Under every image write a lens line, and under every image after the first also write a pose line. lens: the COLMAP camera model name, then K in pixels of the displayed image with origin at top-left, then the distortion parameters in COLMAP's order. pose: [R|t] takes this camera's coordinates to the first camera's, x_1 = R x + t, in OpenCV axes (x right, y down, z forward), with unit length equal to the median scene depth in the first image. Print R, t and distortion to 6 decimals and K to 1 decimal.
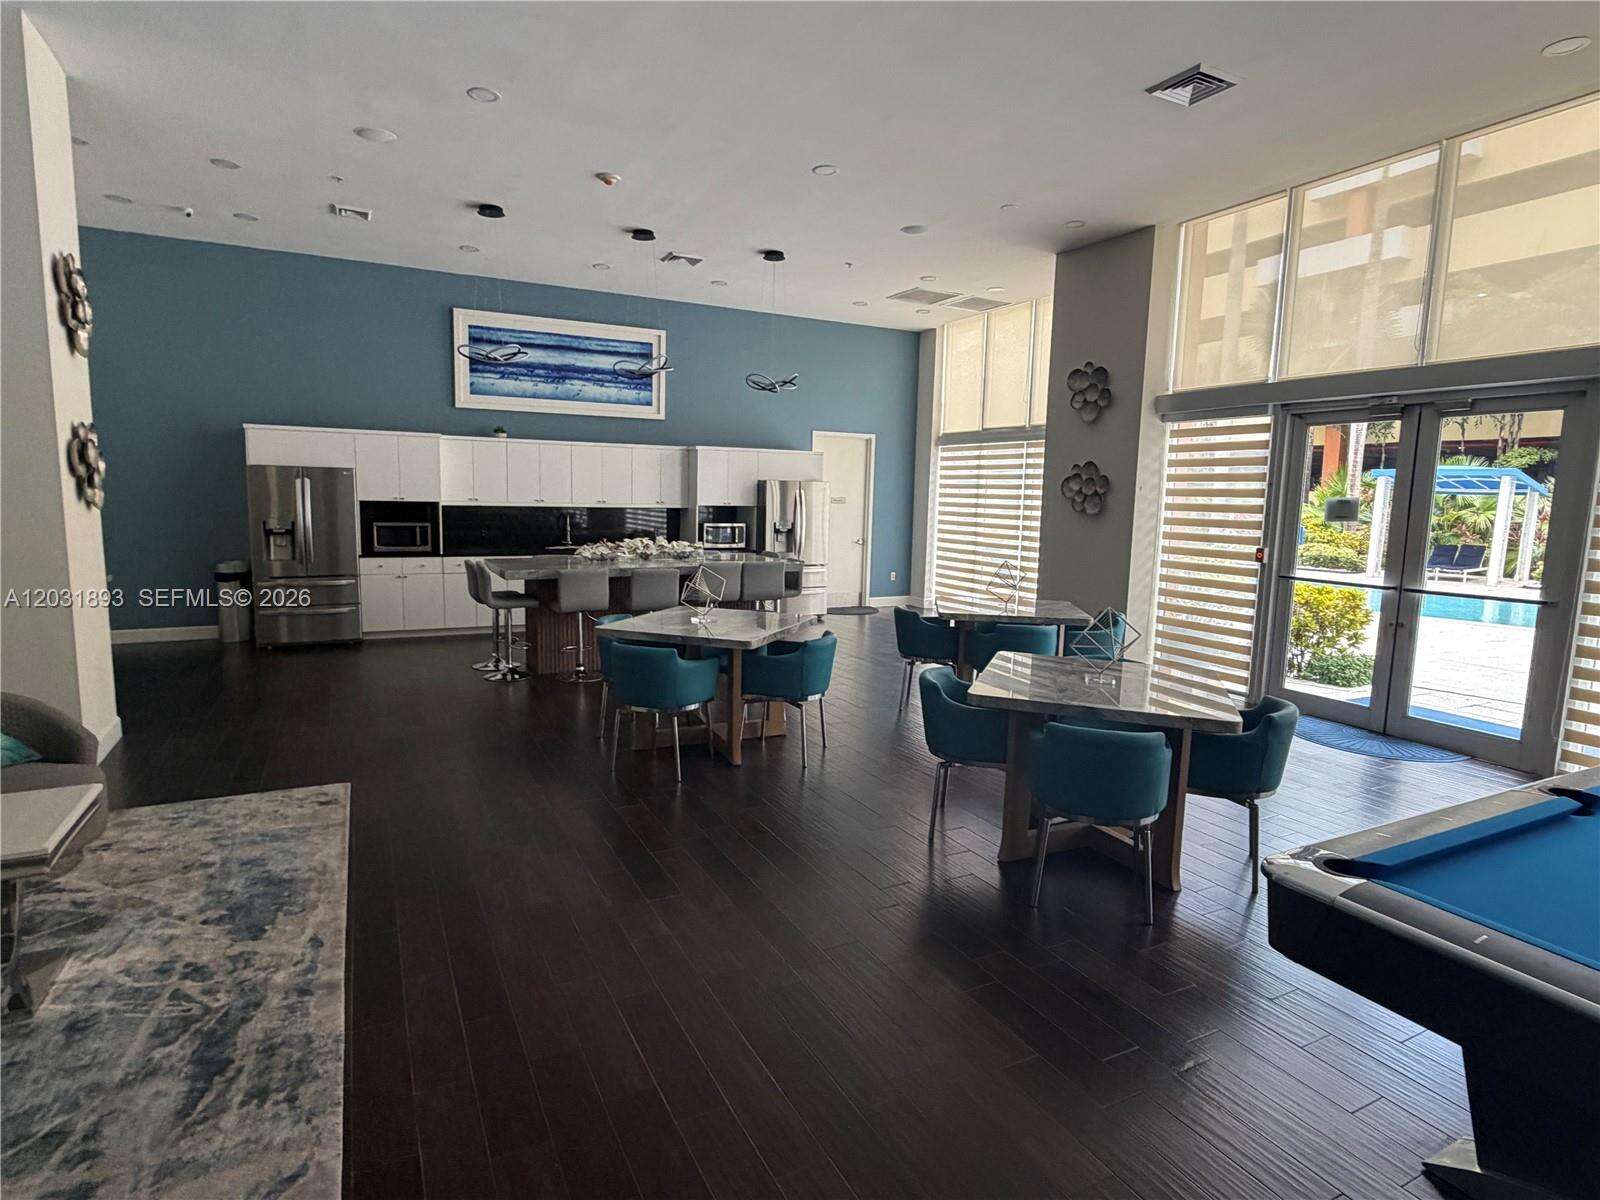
lens RADIAL K [[852.7, 0, 797.5], [0, 852.7, 600.0], [0, 0, 1]] dist [0.003964, 0.000076]
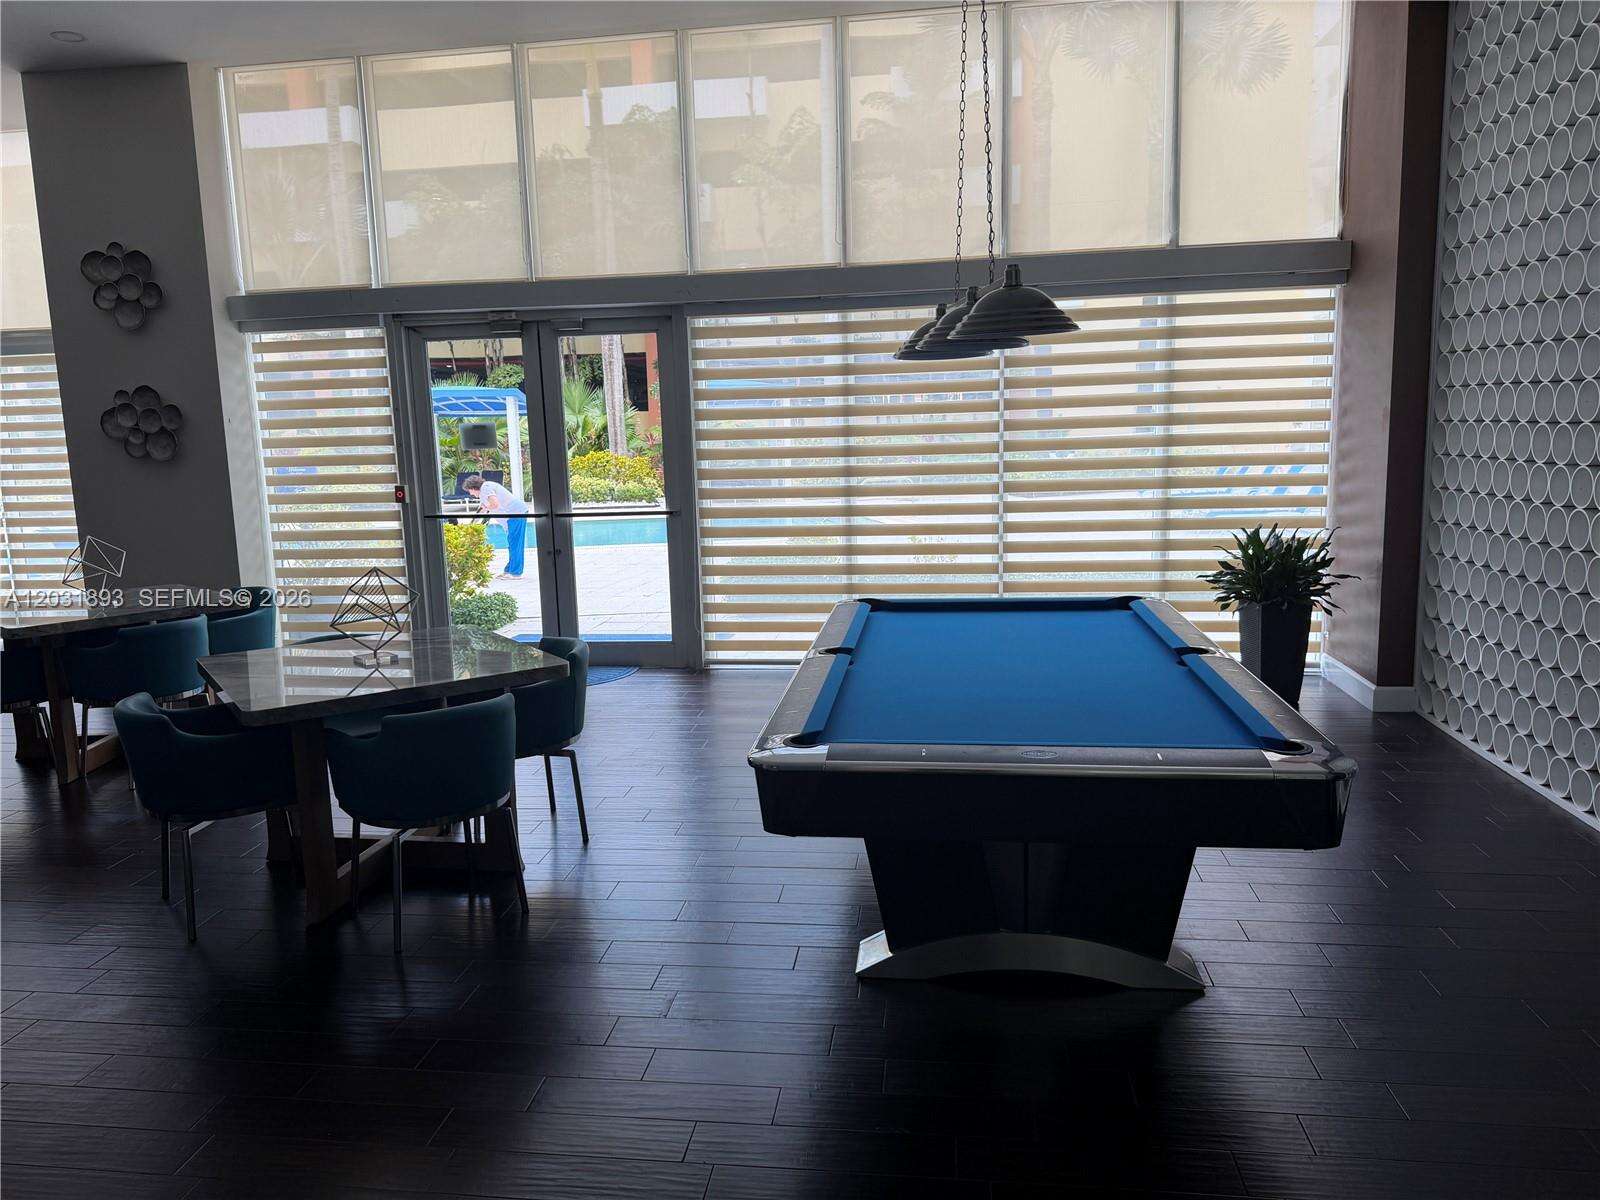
lens RADIAL K [[1130.3, 0, 799.8], [0, 1130.3, 599.6], [0, 0, 1]] dist [-0.008931, -0.006517]
pose [[0.567525, -0.164698, 0.806715, -0.134831], [0.141702, 0.984707, 0.101350, -0.005996], [-0.811071, 0.056795, 0.582185, 0.030914]]
